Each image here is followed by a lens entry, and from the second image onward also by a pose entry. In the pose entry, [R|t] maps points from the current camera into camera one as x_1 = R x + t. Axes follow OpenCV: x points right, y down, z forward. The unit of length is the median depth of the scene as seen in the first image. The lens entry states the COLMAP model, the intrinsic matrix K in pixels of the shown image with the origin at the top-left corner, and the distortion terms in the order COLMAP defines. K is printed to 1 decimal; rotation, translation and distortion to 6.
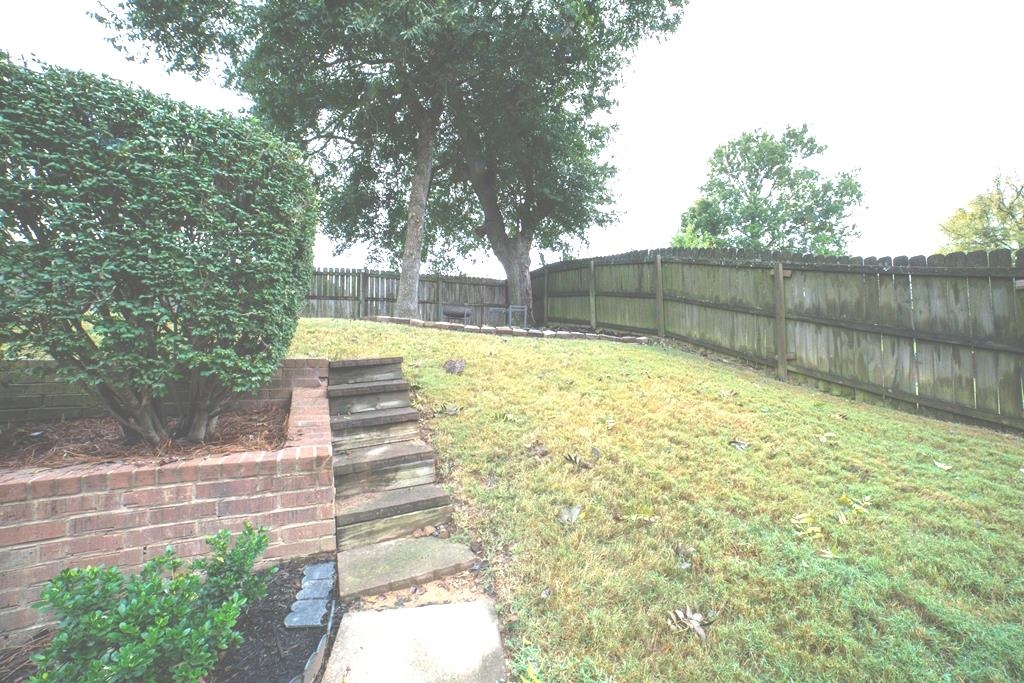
lens RADIAL K [[383.9, 0, 512.0], [0, 383.9, 341.5], [0, 0, 1]] dist [0.000176, 0.000038]
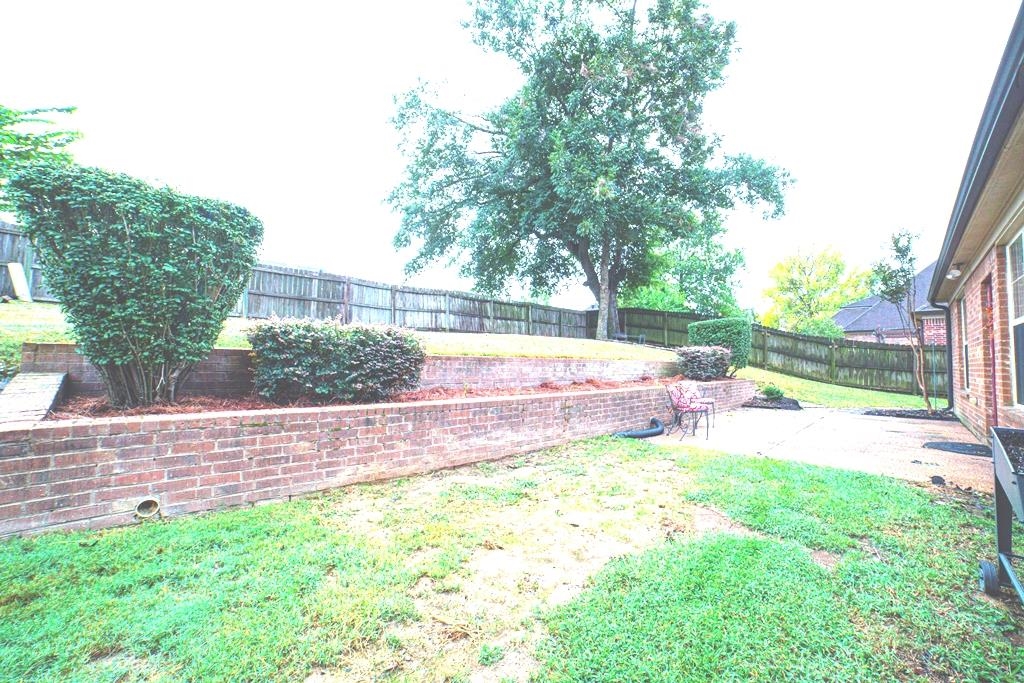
lens RADIAL K [[406.6, 0, 512.0], [0, 406.6, 341.5], [0, 0, 1]] dist [0.001716, 0.000175]
pose [[0.952936, 0.042433, 0.300187, -1.949297], [-0.044045, 0.999029, -0.001397, -0.034109], [-0.299955, -0.011891, 0.953879, -1.278358]]
